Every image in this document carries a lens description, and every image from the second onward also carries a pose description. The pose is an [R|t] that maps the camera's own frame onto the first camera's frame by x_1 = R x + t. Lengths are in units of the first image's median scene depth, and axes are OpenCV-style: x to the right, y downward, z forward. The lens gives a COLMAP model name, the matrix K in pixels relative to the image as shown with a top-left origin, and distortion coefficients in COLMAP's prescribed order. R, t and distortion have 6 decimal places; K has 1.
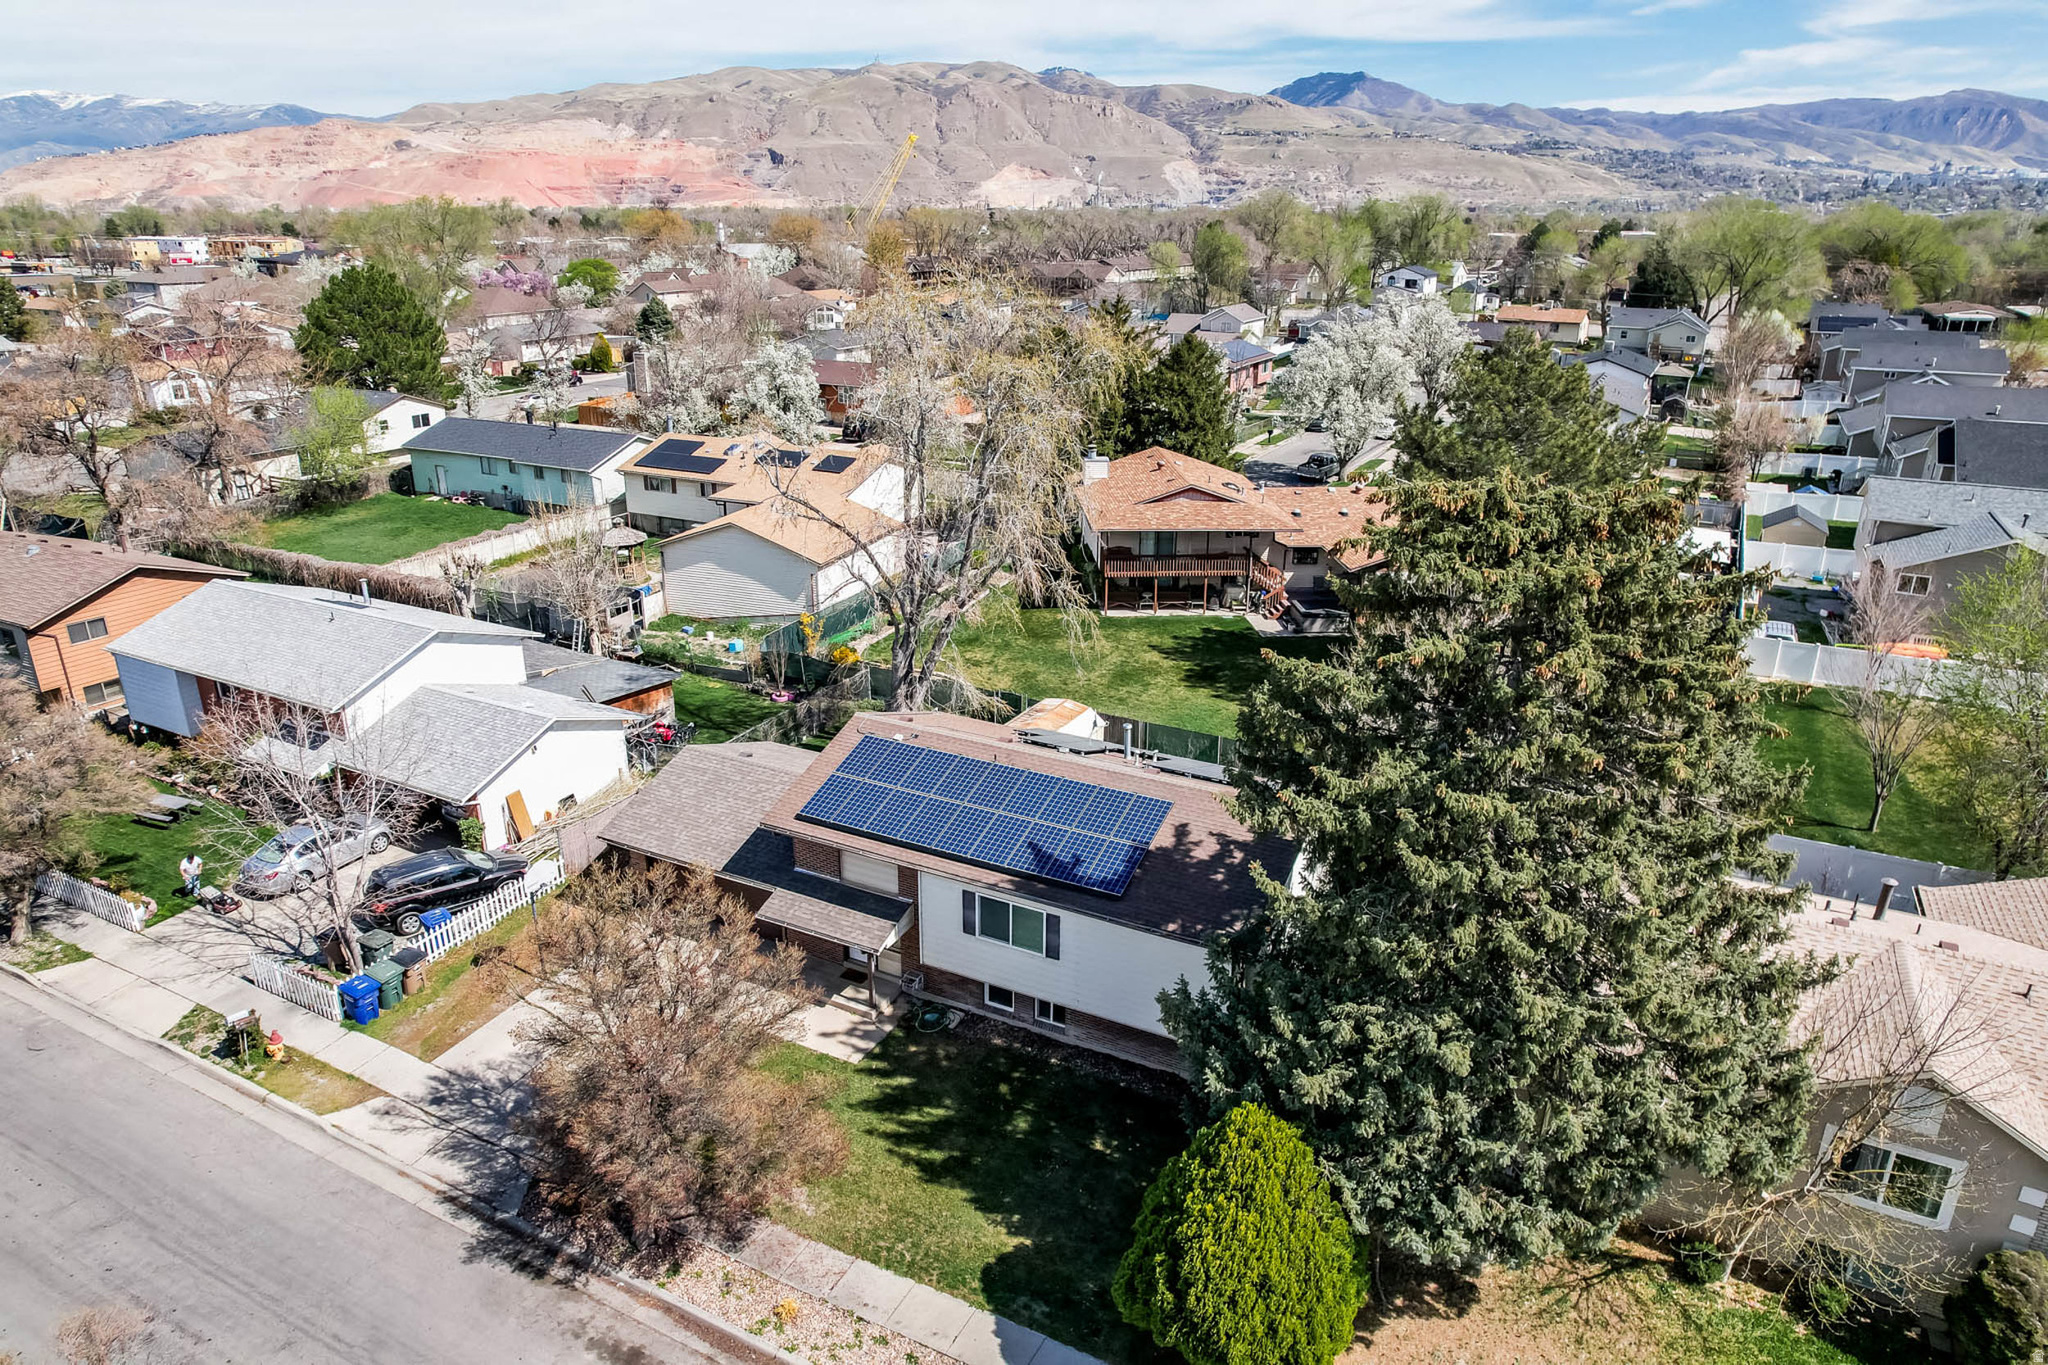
lens RADIAL K [[1317.4, 0, 1019.7], [0, 1317.4, 676.0], [0, 0, 1]] dist [-0.091448, 0.082895]
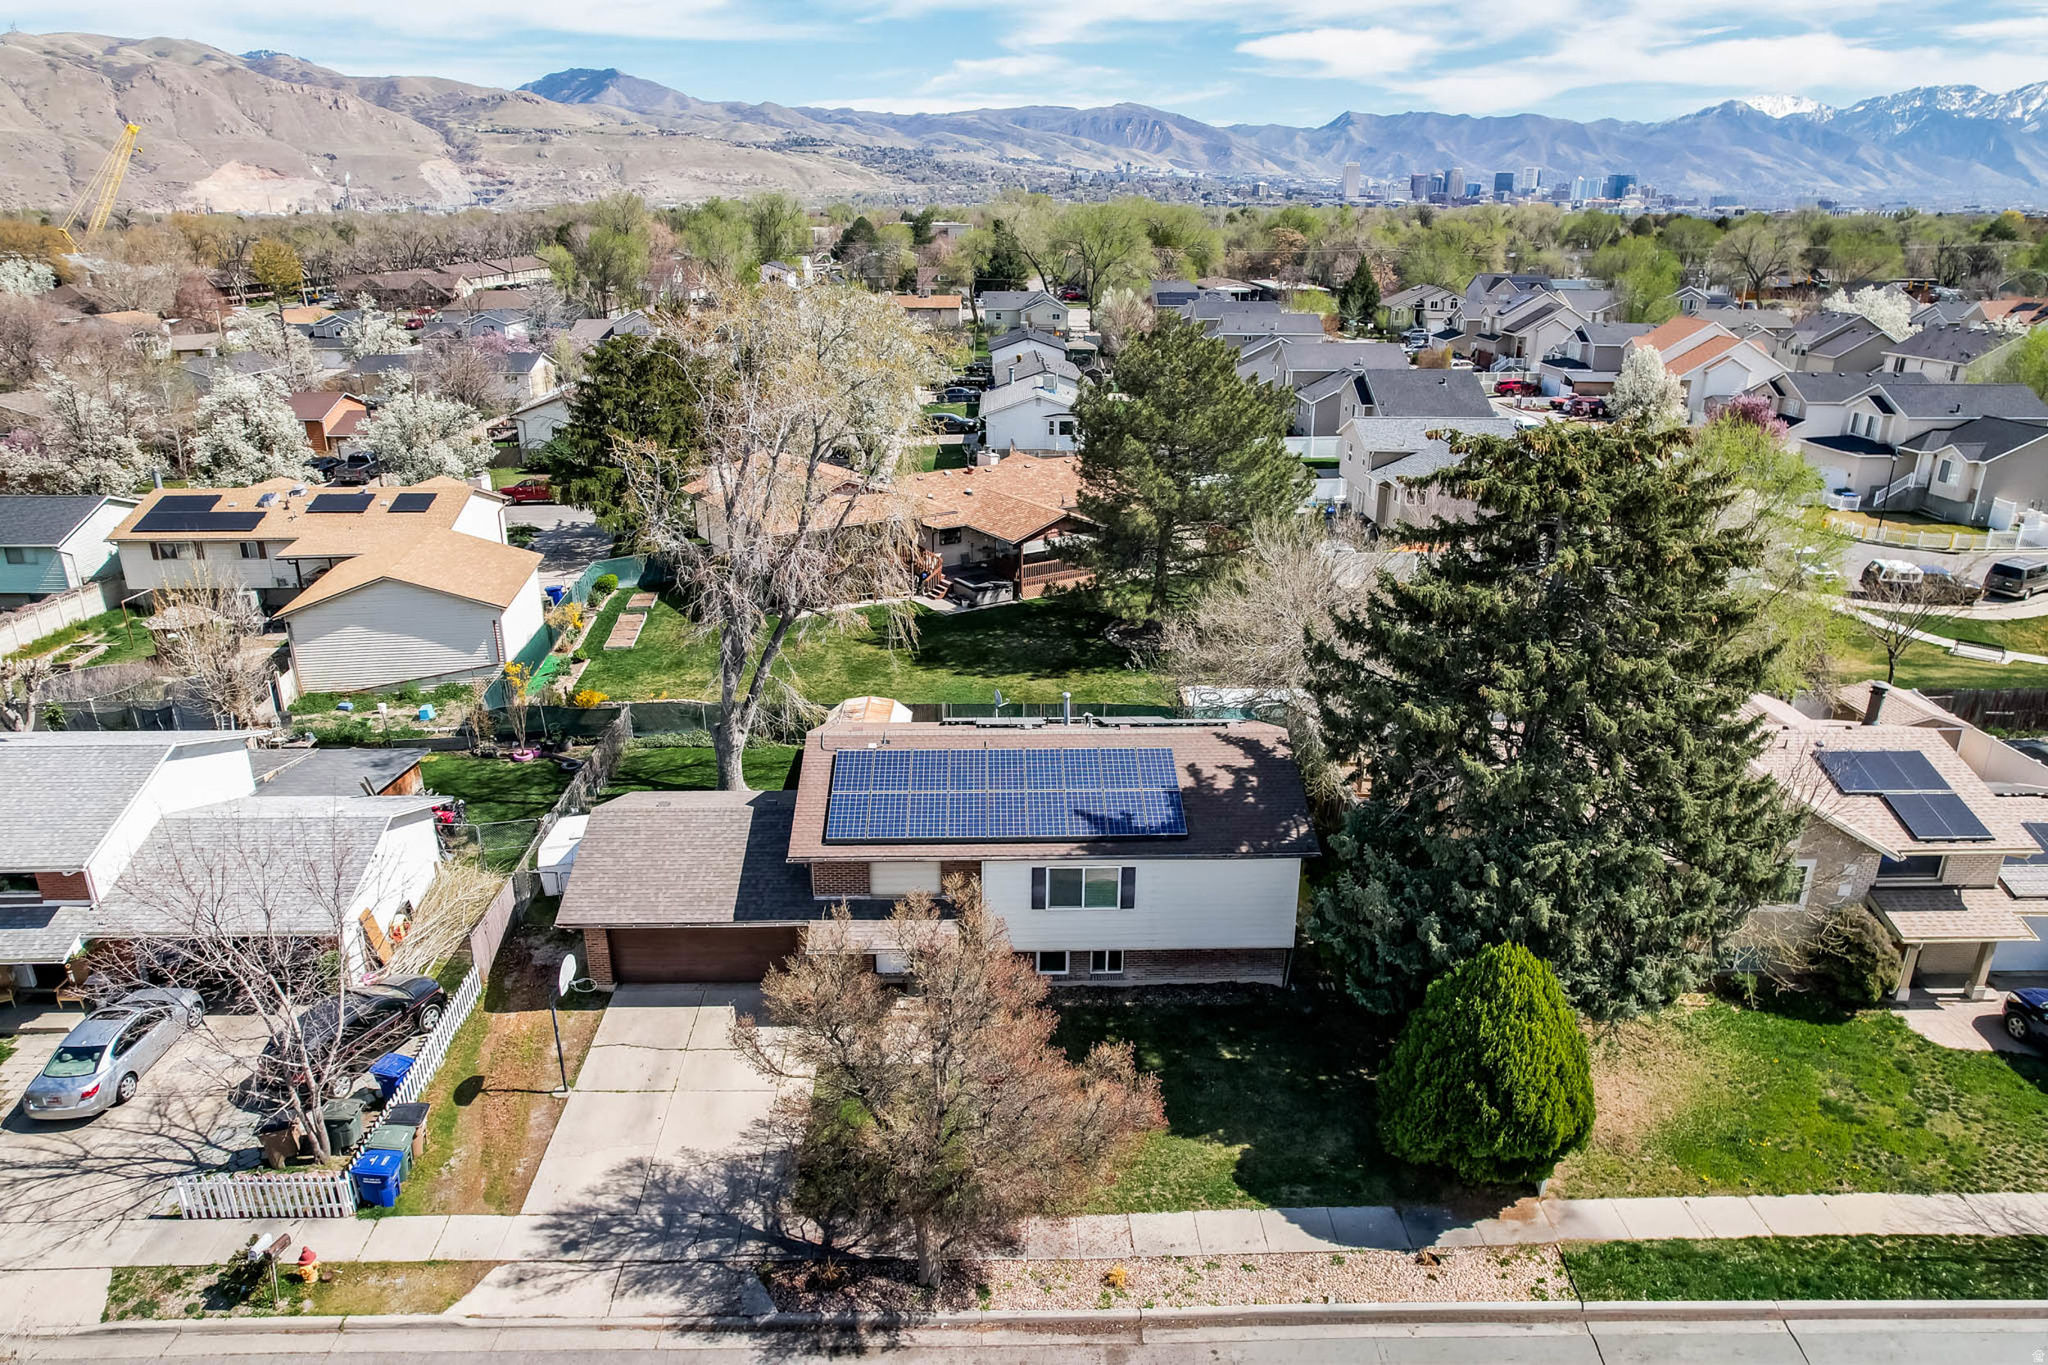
lens RADIAL K [[1317.4, 0, 1019.7], [0, 1317.4, 676.0], [0, 0, 1]] dist [-0.091448, 0.082895]
pose [[0.869411, -0.168439, 0.464491, -0.259546], [0.167624, 0.984895, 0.043403, -0.017573], [-0.464786, 0.040125, 0.884514, 0.037798]]
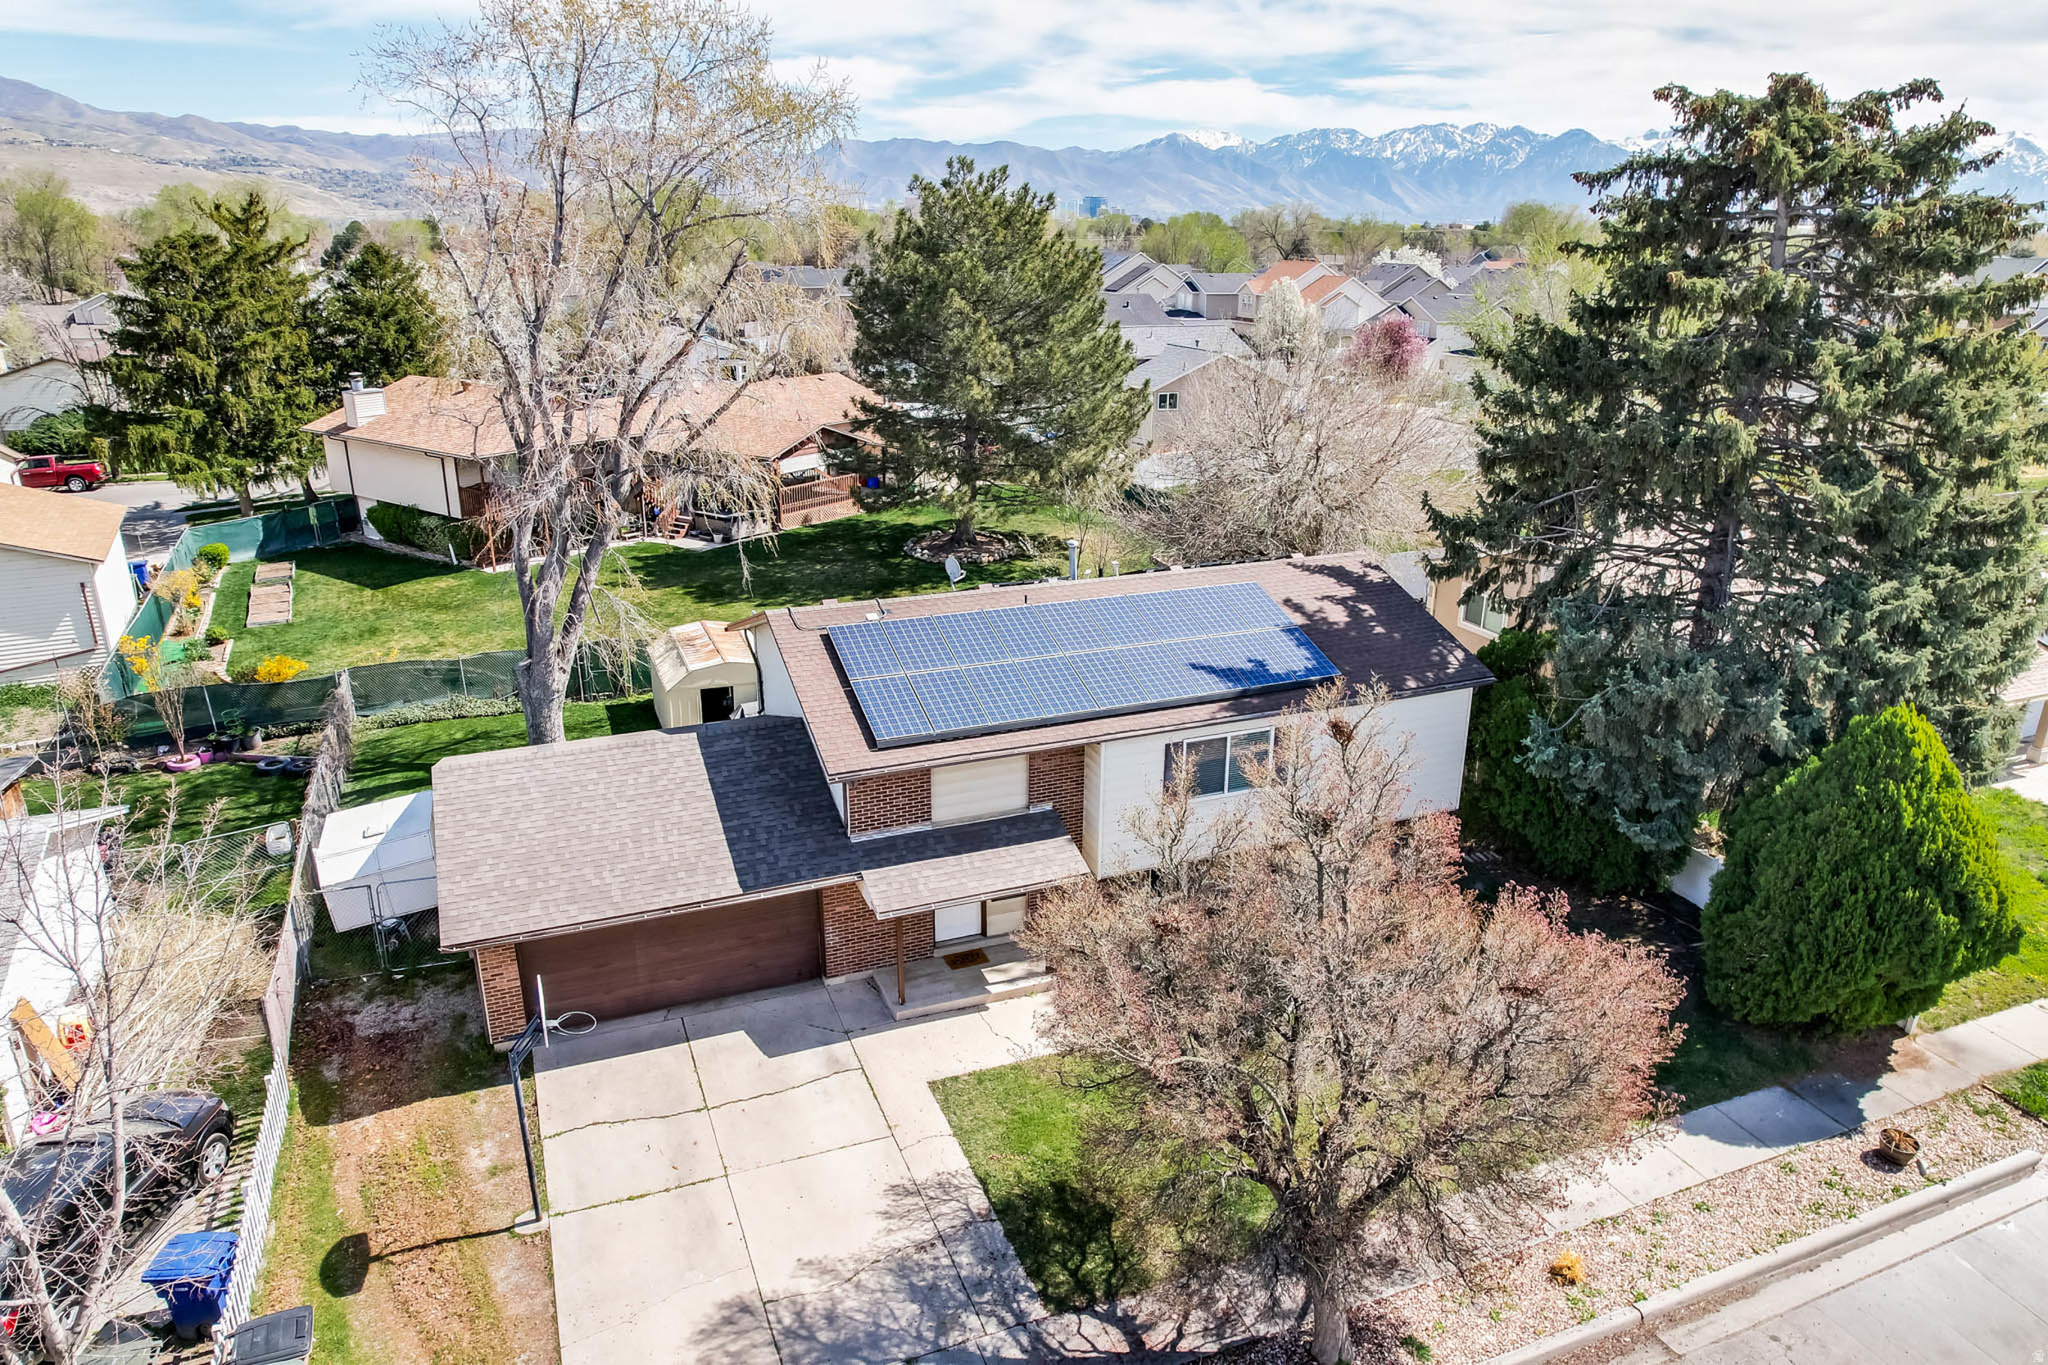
lens RADIAL K [[1317.4, 0, 1019.7], [0, 1317.4, 676.0], [0, 0, 1]] dist [-0.091448, 0.082895]
pose [[0.639245, -0.247240, 0.728175, -0.316075], [0.258088, 0.960962, 0.099710, 0.015844], [-0.724401, 0.124193, 0.678100, 0.281695]]
